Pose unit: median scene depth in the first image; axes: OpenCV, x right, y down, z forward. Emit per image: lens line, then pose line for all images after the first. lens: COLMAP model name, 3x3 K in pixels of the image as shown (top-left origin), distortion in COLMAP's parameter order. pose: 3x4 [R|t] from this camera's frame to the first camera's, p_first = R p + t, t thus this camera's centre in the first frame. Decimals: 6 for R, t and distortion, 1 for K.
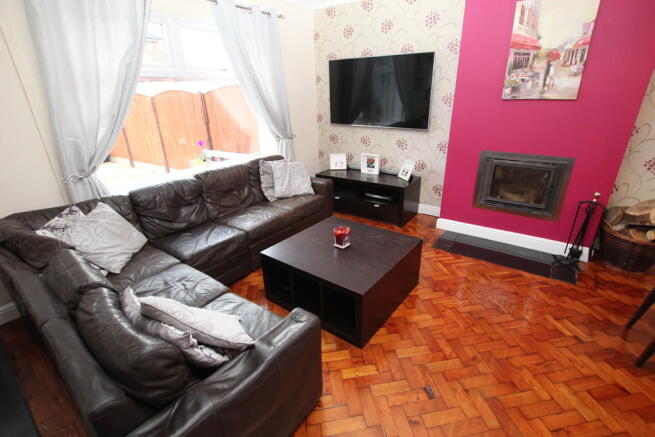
lens RADIAL K [[307.0, 0, 330.6], [0, 307.0, 222.5], [0, 0, 1]] dist [-0.013858, -0.000996]
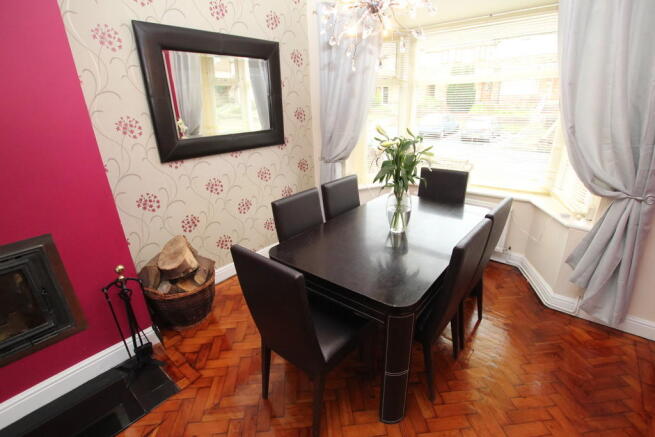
lens RADIAL K [[300.3, 0, 329.0], [0, 300.3, 220.8], [0, 0, 1]] dist [-0.020078, 0.000032]
pose [[0.073397, -0.346424, 0.935202, 0.318806], [0.424501, 0.859394, 0.285027, -0.165602], [-0.902448, 0.376074, 0.210135, 0.385305]]
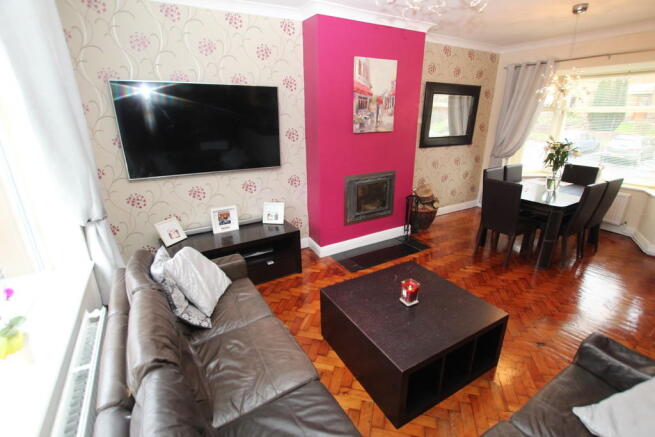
lens RADIAL K [[307.0, 0, 330.6], [0, 307.0, 222.5], [0, 0, 1]] dist [-0.013858, -0.000996]
pose [[0.385915, -0.289954, 0.875783, -0.672878], [0.360497, 0.921239, 0.146150, -0.306632], [-0.849183, 0.259316, 0.460048, 0.651407]]
